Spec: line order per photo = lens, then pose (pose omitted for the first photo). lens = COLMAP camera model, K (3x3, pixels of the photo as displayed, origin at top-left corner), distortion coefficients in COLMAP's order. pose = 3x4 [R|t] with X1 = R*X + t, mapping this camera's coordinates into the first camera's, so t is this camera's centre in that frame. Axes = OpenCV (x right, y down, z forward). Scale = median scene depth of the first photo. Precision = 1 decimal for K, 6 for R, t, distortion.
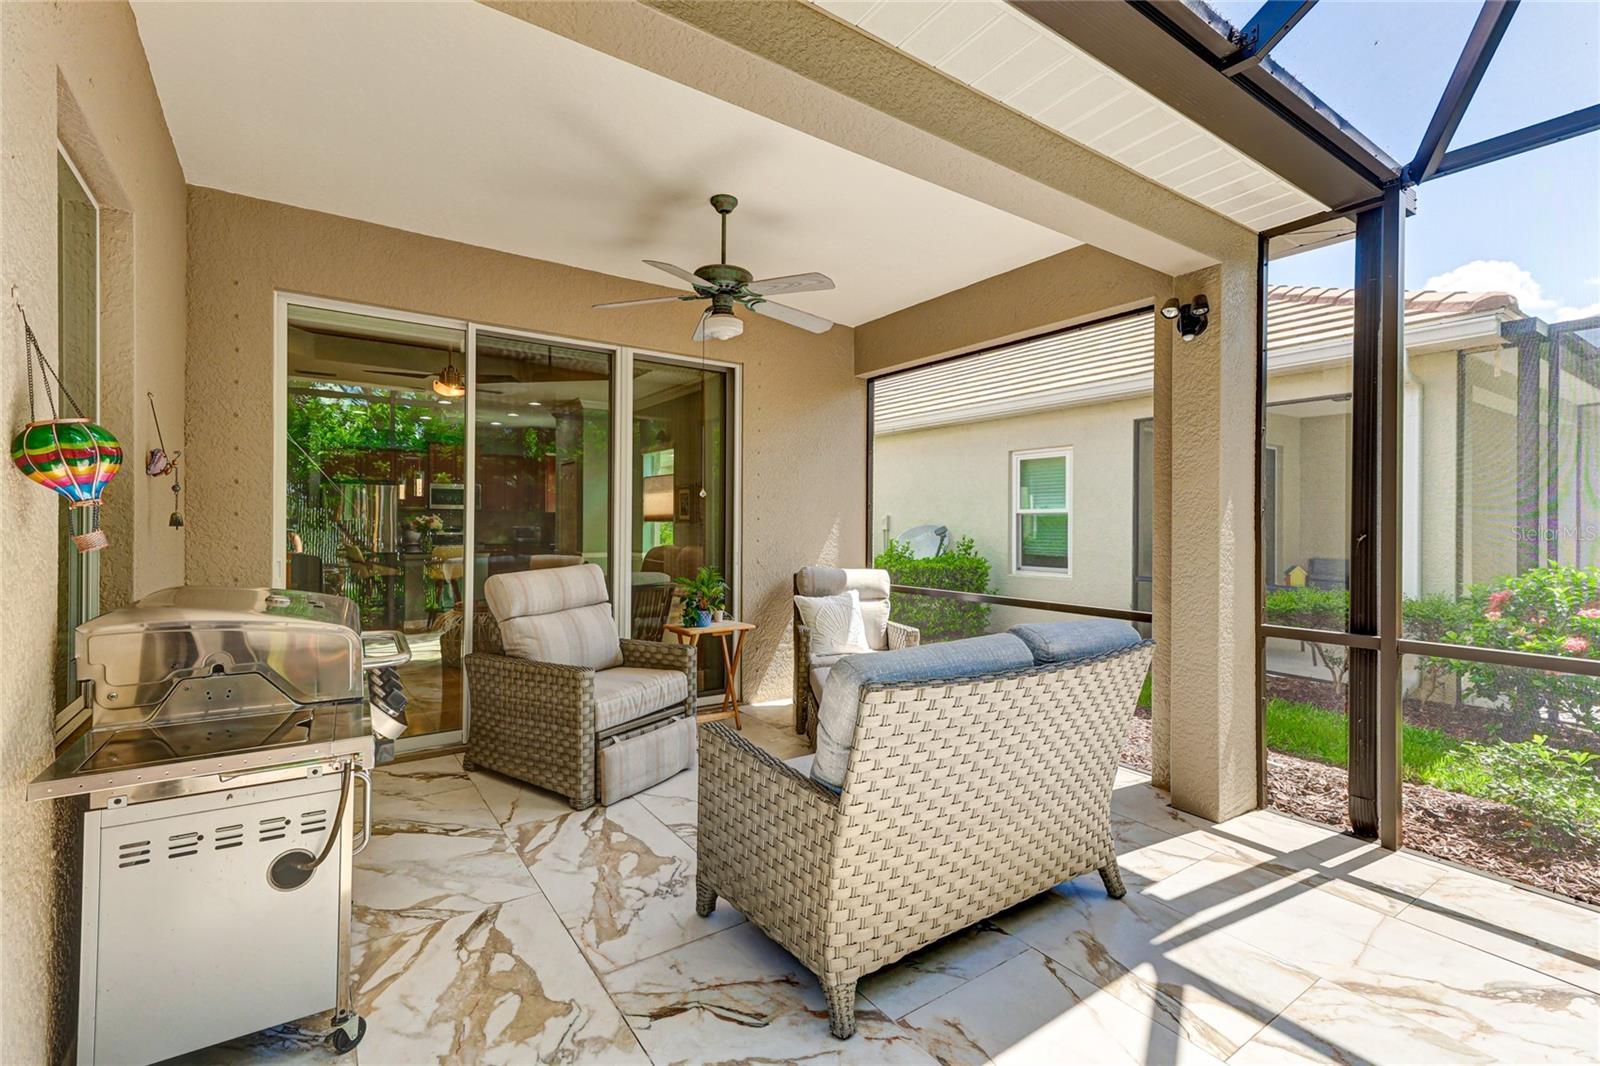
lens RADIAL K [[734.7, 0, 793.5], [0, 734.7, 530.3], [0, 0, 1]] dist [0.001392, -0.000179]
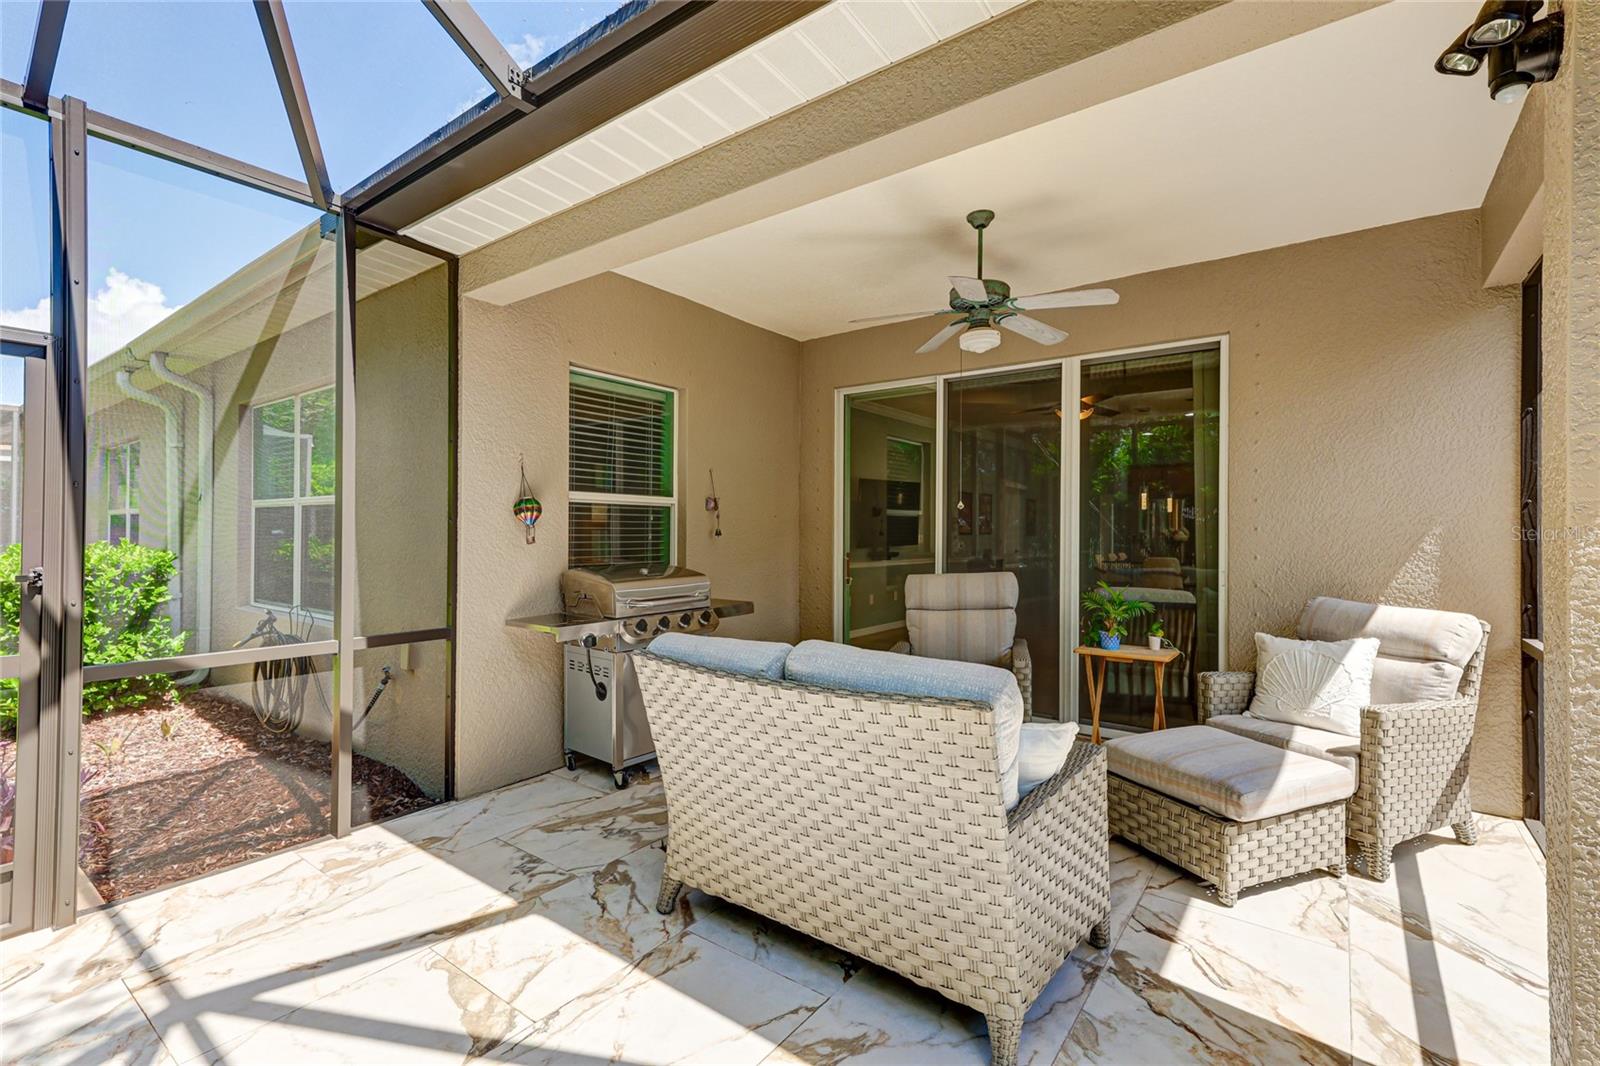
lens RADIAL K [[734.7, 0, 793.5], [0, 734.7, 530.3], [0, 0, 1]] dist [0.001392, -0.000179]
pose [[0.290815, 0.000771, -0.956779, 0.801401], [-0.012908, 0.999912, -0.003117, -0.007866], [0.956692, 0.013257, 0.290799, 0.461637]]
